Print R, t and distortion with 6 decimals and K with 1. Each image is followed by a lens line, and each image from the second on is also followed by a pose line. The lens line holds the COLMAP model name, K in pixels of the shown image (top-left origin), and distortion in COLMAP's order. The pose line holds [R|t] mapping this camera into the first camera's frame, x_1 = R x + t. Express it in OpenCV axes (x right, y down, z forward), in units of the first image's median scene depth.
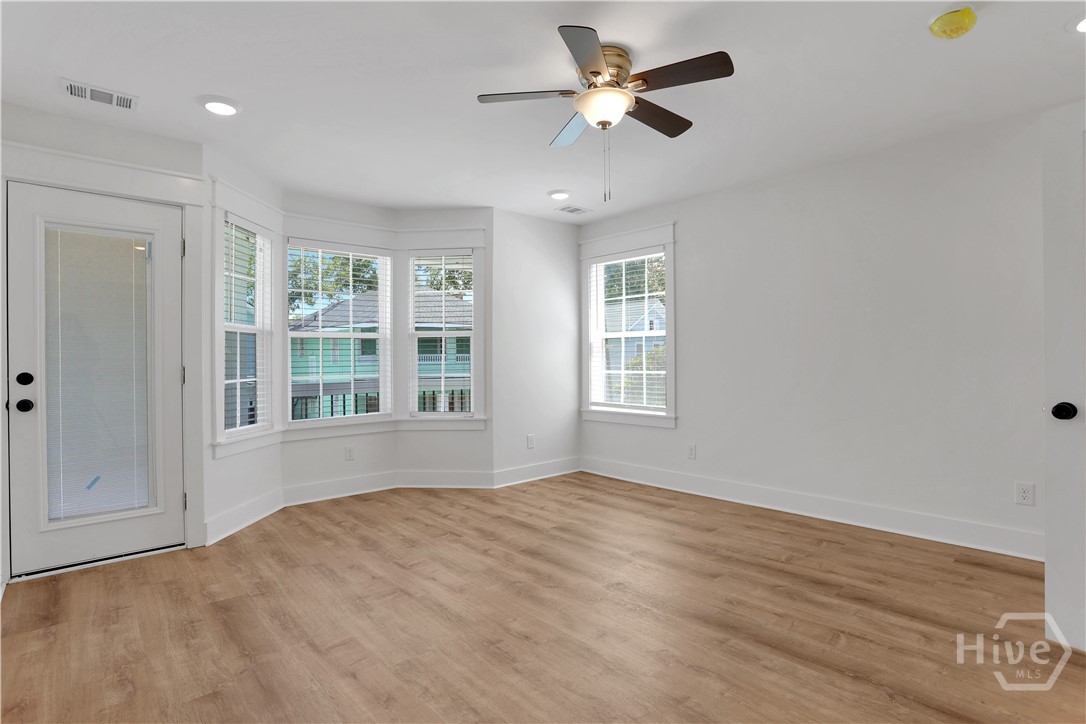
lens RADIAL K [[550.0, 0, 544.4], [0, 550.0, 361.2], [0, 0, 1]] dist [-0.022828, 0.001237]
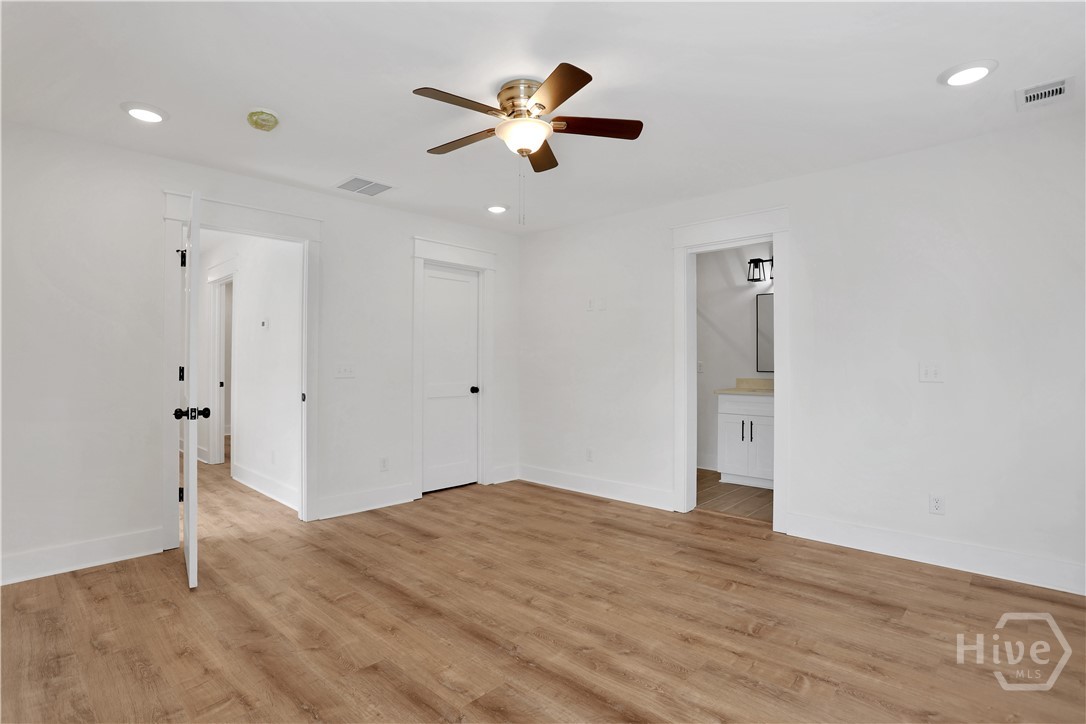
lens RADIAL K [[550.0, 0, 541.6], [0, 550.0, 361.7], [0, 0, 1]] dist [-0.022828, 0.001237]
pose [[-0.996696, 0.008025, -0.080827, 0.167271], [0.008157, 0.999966, -0.001302, -0.028326], [0.080814, -0.001957, -0.996727, 2.141634]]
